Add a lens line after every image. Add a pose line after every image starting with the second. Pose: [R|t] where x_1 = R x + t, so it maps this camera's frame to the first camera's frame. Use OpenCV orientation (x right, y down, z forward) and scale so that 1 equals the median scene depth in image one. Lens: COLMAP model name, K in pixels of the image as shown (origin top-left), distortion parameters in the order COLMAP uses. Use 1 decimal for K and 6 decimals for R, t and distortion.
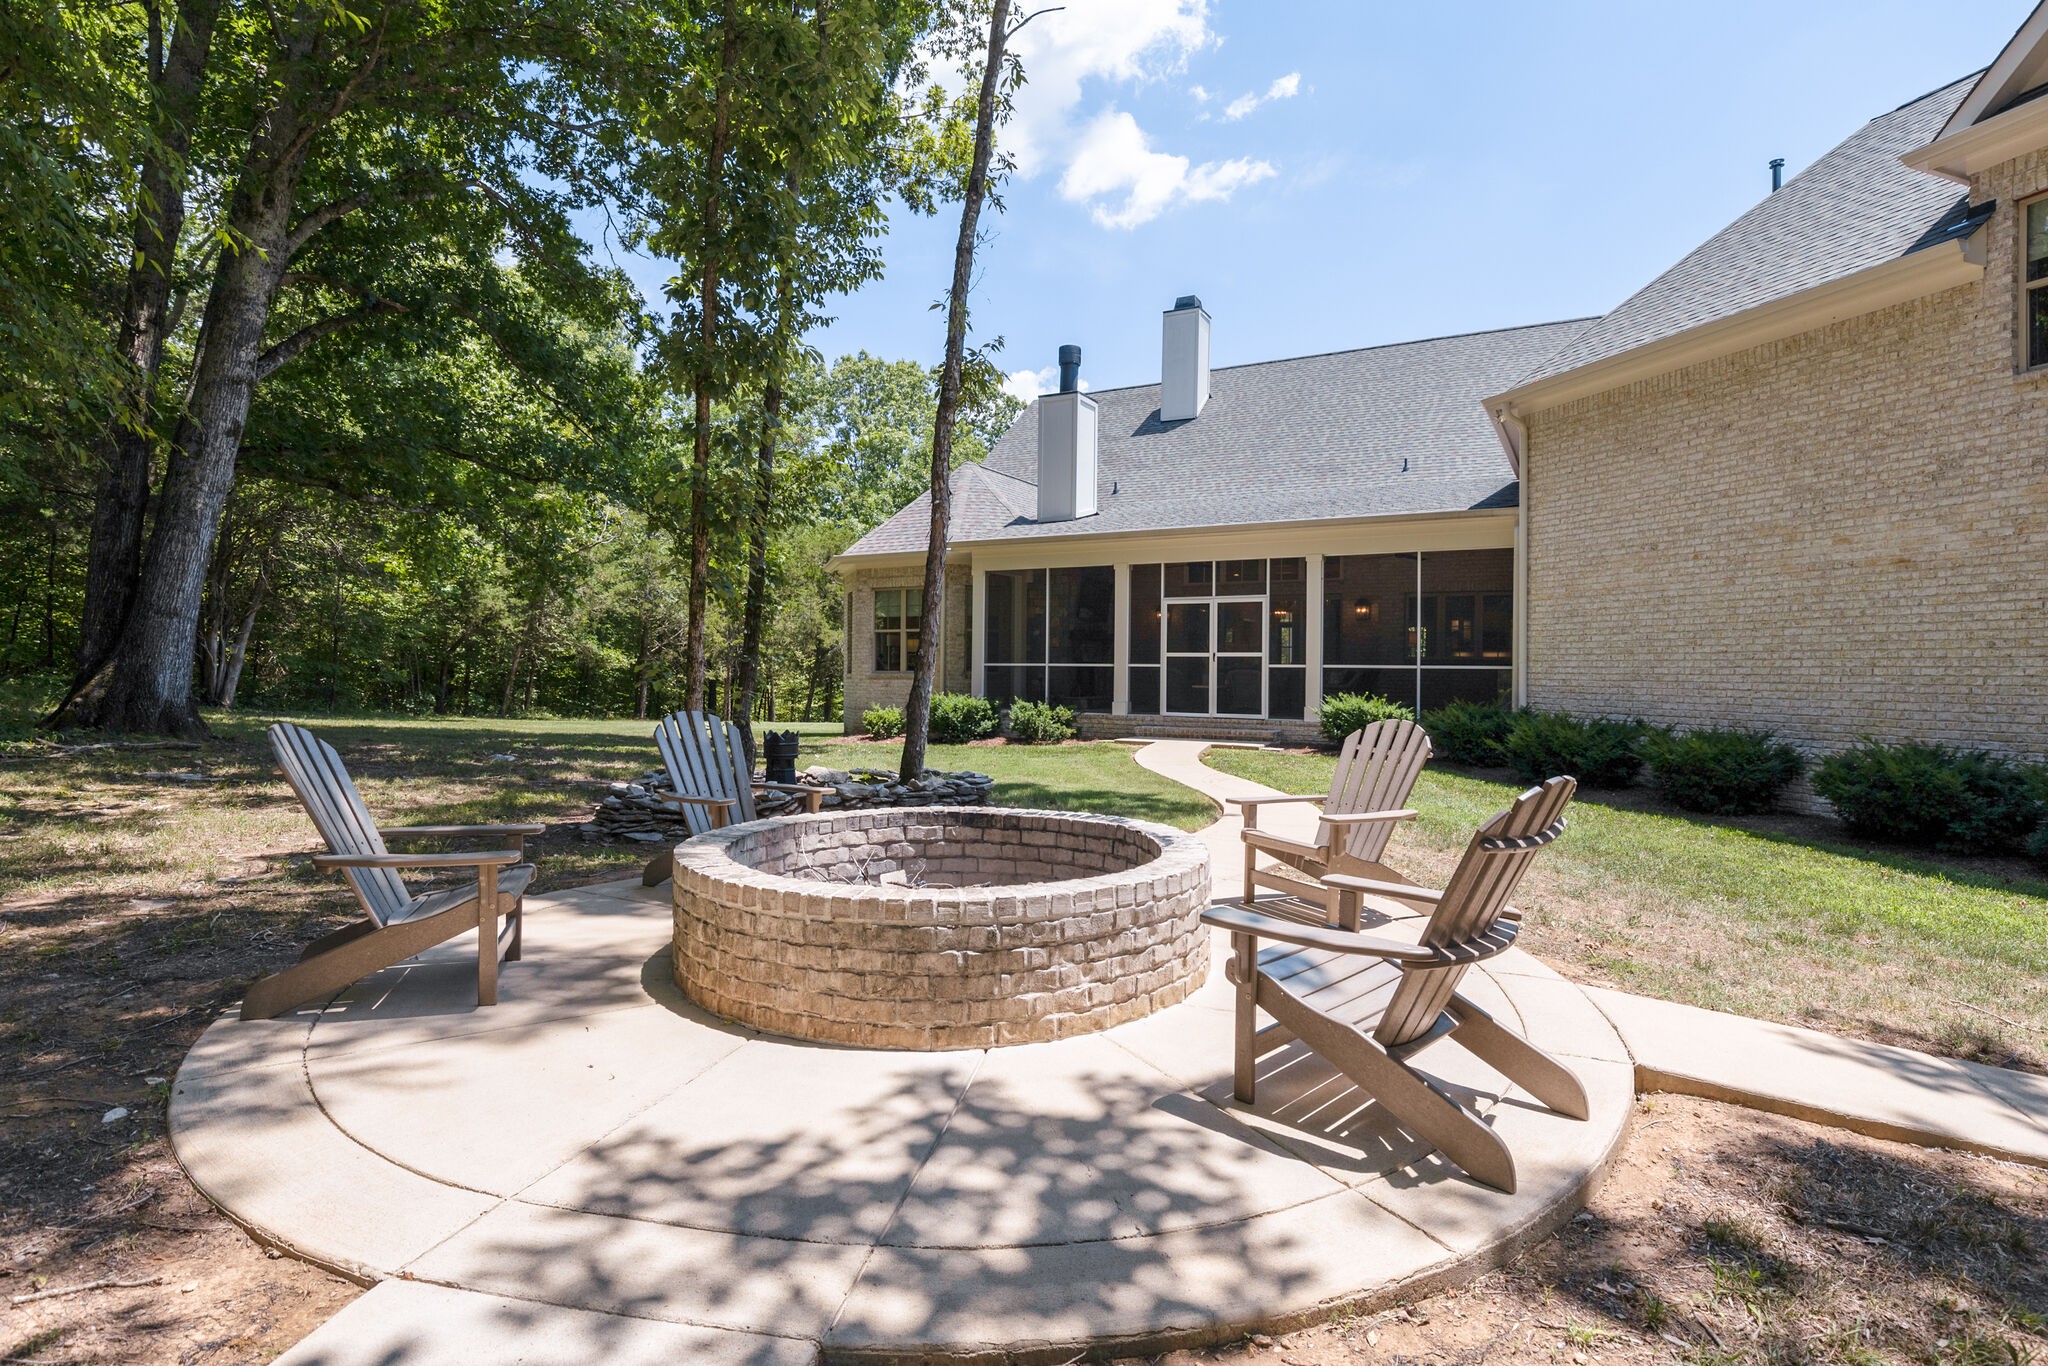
lens RADIAL K [[1049.3, 0, 1024.6], [0, 1049.3, 642.2], [0, 0, 1]] dist [0.000254, 0.000748]
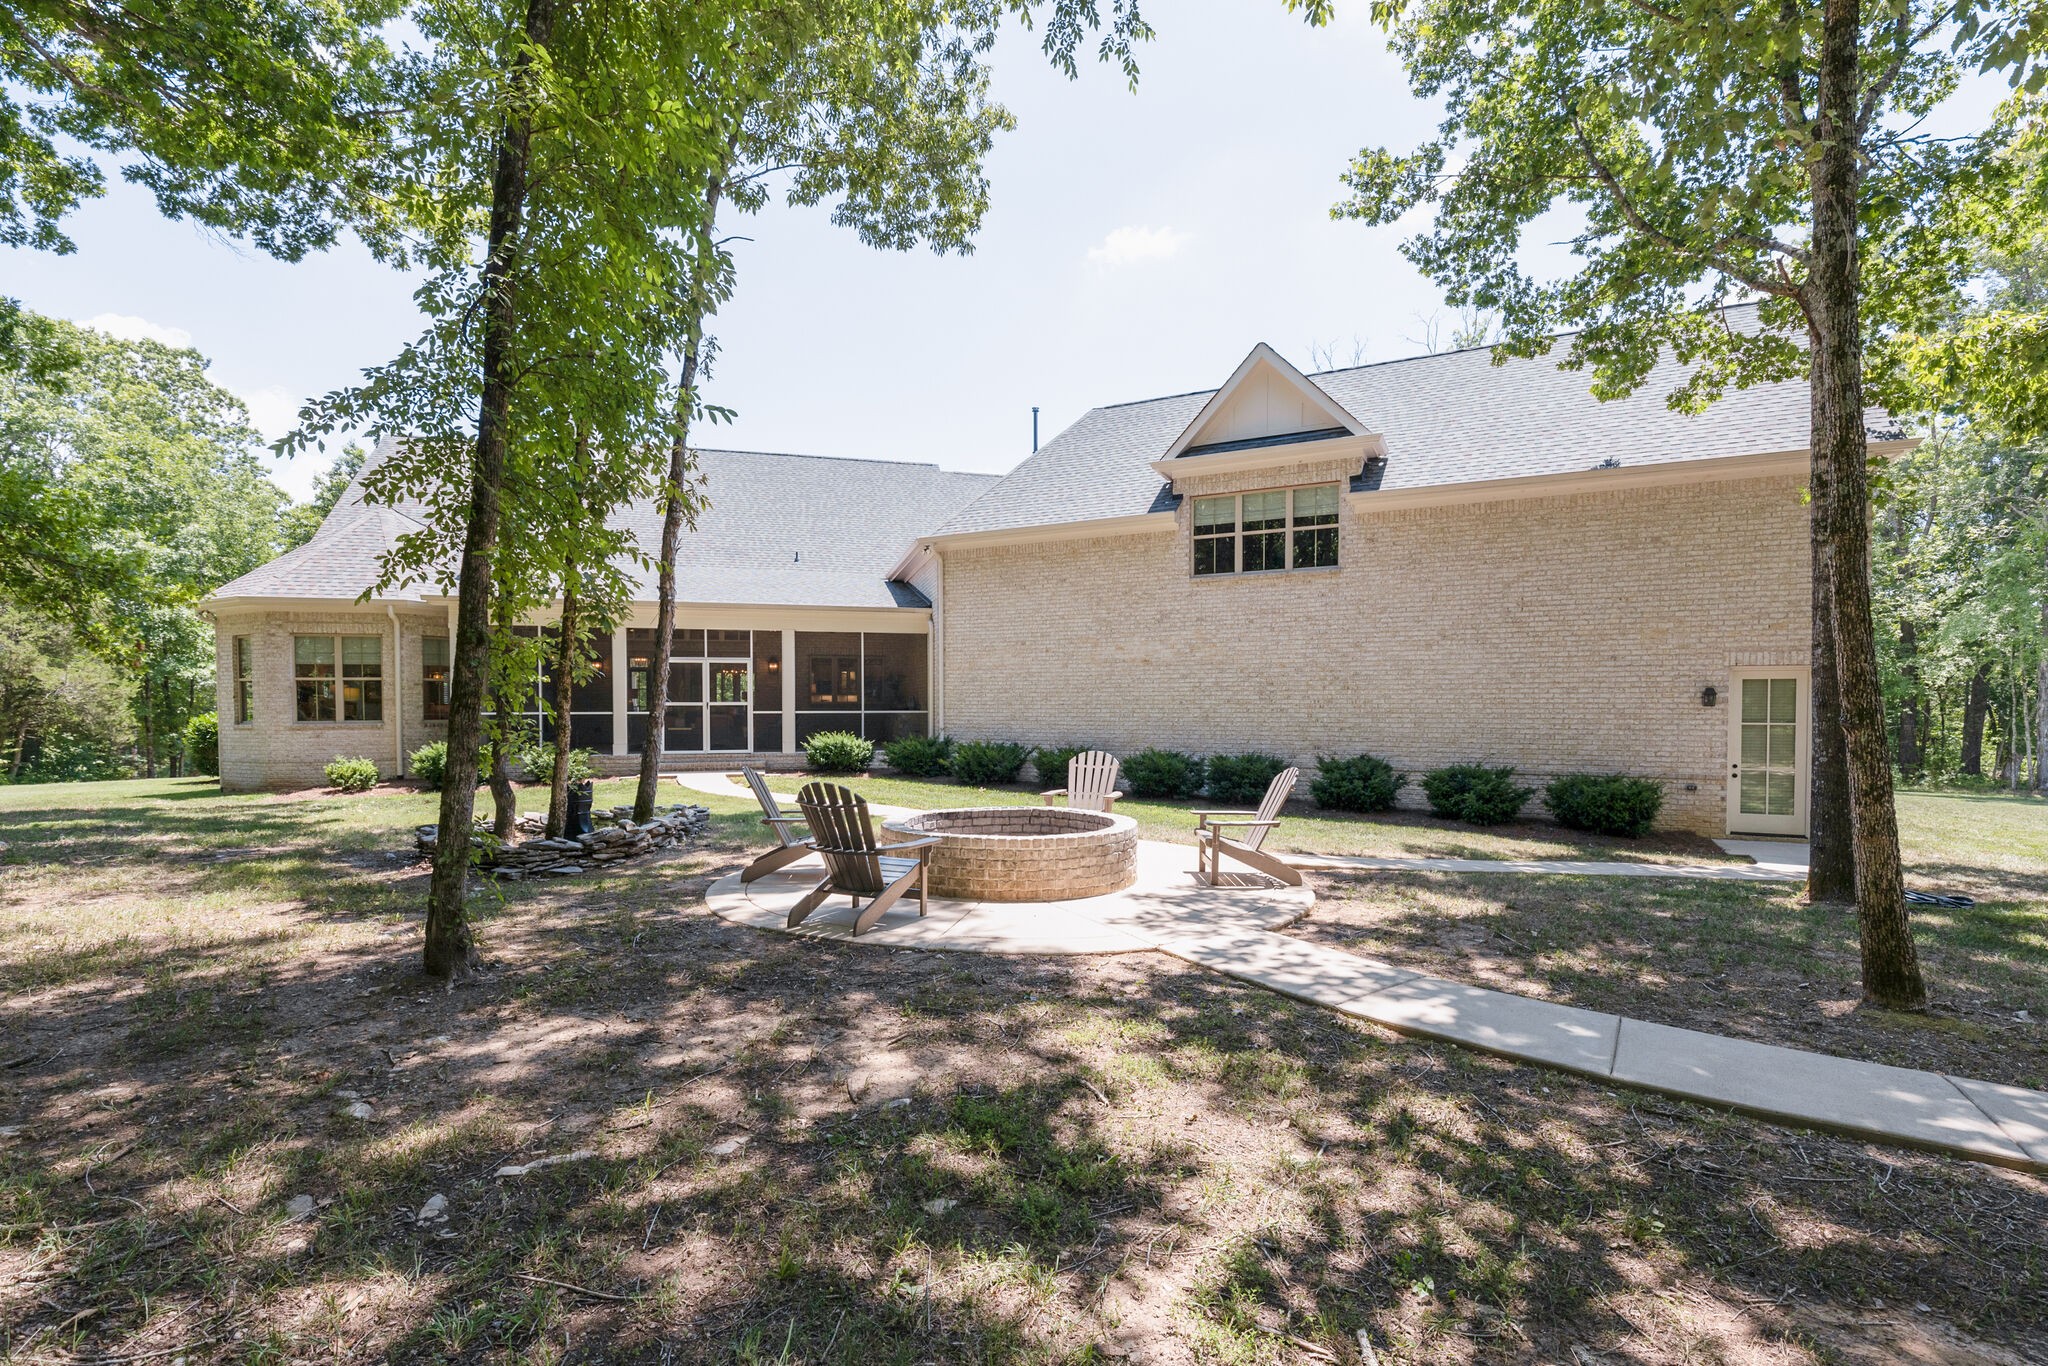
lens RADIAL K [[932.3, 0, 1036.4], [0, 932.3, 681.8], [0, 0, 1]] dist [0.001357, 0.000387]
pose [[0.721722, 0.005687, 0.692160, -0.339730], [-0.010078, 0.999947, 0.002292, -0.023234], [-0.692110, -0.008630, 0.721740, -0.093774]]
